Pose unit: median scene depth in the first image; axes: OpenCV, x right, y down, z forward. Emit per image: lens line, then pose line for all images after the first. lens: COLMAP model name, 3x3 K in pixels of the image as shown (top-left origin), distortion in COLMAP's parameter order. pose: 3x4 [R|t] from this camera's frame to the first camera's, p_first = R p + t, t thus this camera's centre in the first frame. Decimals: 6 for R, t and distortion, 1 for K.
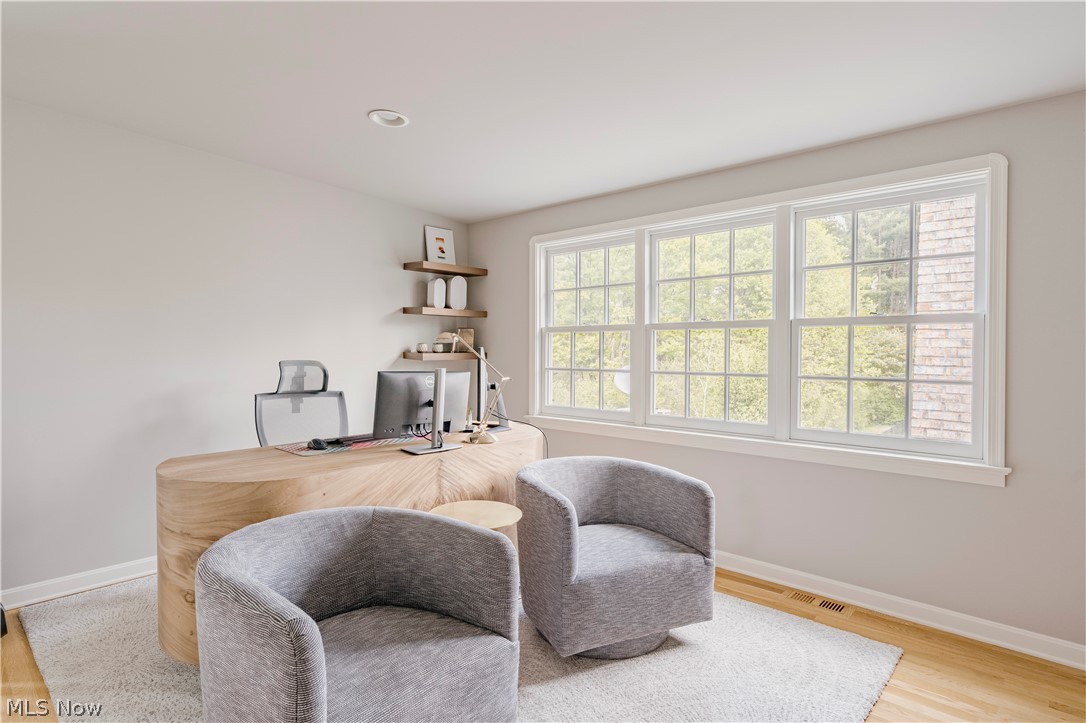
lens RADIAL K [[512.9, 0, 549.0], [0, 512.9, 351.2], [0, 0, 1]] dist [0.024347, -0.000009]
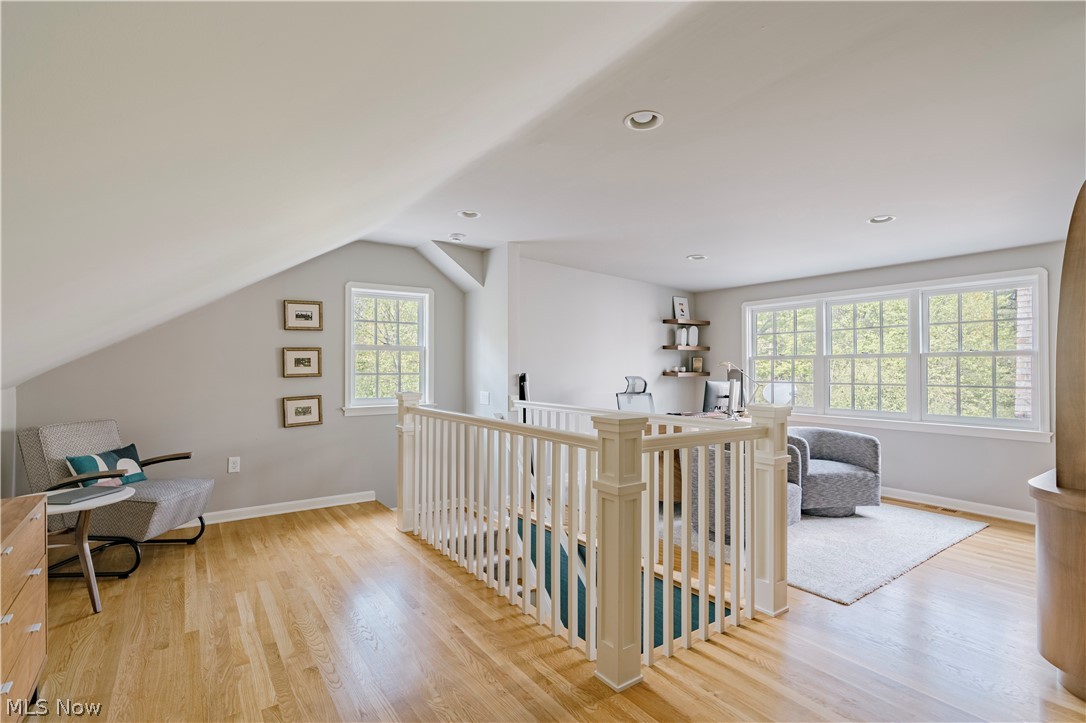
lens RADIAL K [[508.2, 0, 534.9], [0, 508.2, 363.9], [0, 0, 1]] dist [0.001308, 0.000113]
pose [[0.980409, -0.004002, -0.196932, -0.368399], [0.001388, 0.999909, -0.013408, -0.002977], [0.196968, 0.012872, 0.980325, -0.735771]]
